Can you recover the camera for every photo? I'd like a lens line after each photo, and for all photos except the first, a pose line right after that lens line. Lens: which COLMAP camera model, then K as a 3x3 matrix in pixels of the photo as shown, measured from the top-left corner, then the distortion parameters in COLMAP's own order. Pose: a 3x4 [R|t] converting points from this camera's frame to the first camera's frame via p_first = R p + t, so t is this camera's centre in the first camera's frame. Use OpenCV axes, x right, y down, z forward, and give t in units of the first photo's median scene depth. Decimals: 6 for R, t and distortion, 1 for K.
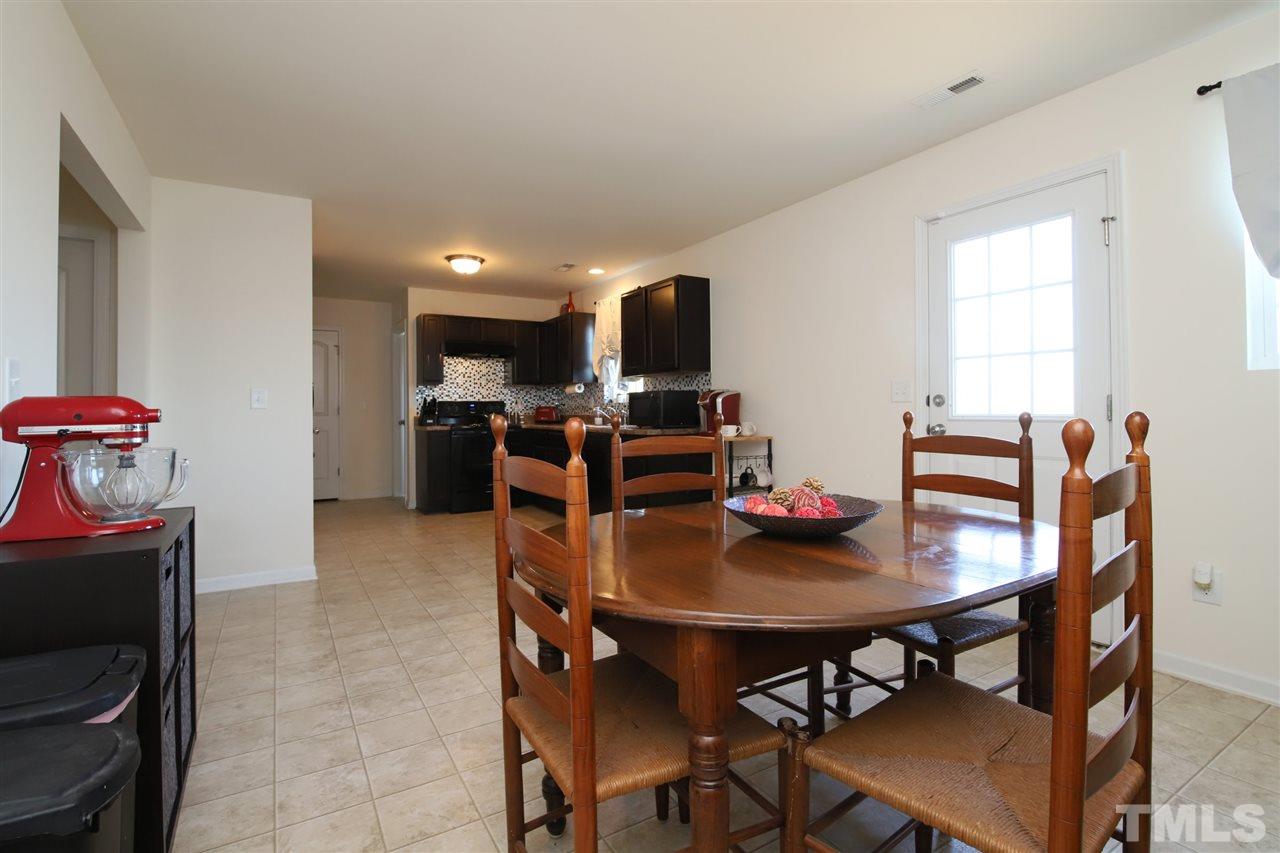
lens RADIAL K [[568.0, 0, 649.7], [0, 568.0, 420.1], [0, 0, 1]] dist [0.001560, -0.010983]
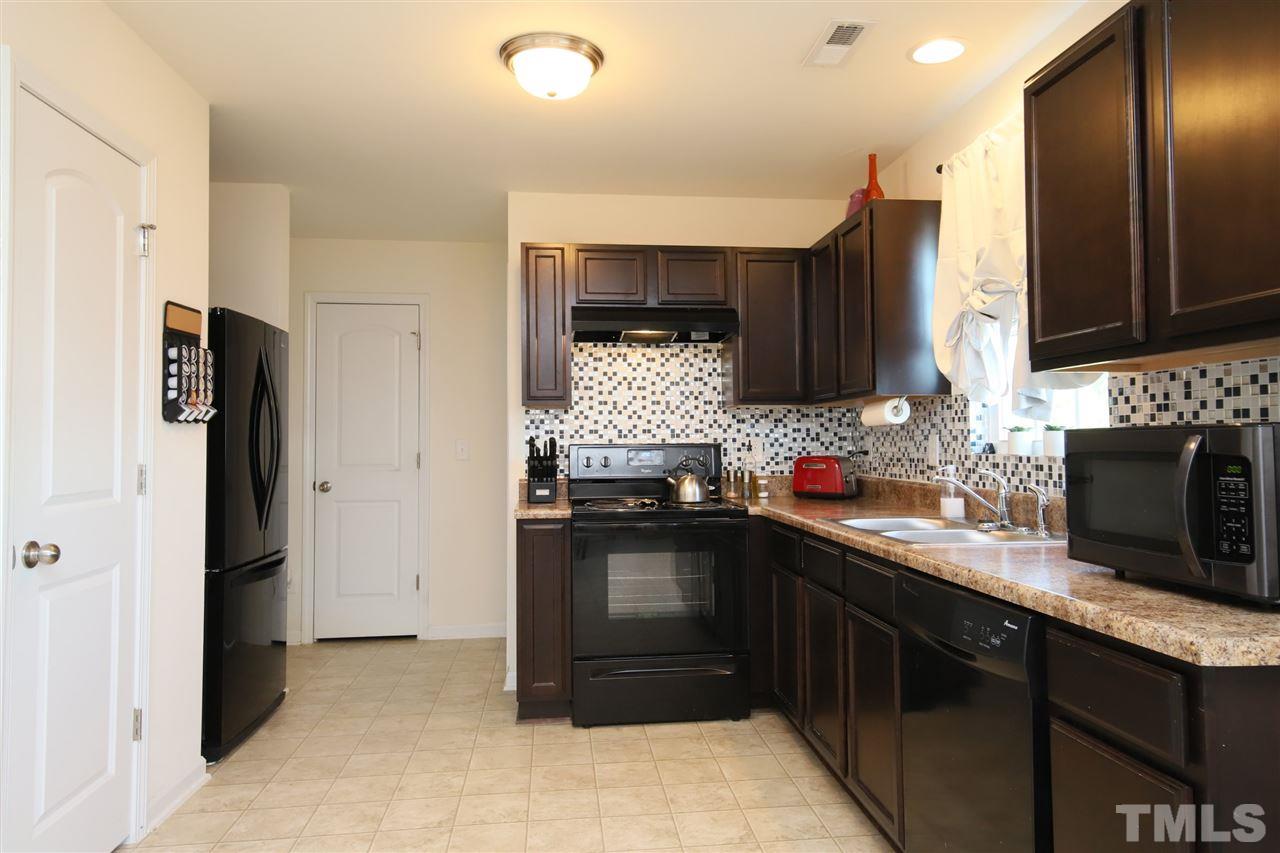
lens RADIAL K [[912.4, 0, 642.2], [0, 912.4, 406.2], [0, 0, 1]] dist [0.004966, 0.001604]
pose [[0.907188, -0.015630, -0.420436, -0.026377], [-0.008956, 0.998366, -0.056439, -0.024704], [0.420631, 0.054966, 0.905565, 0.402046]]
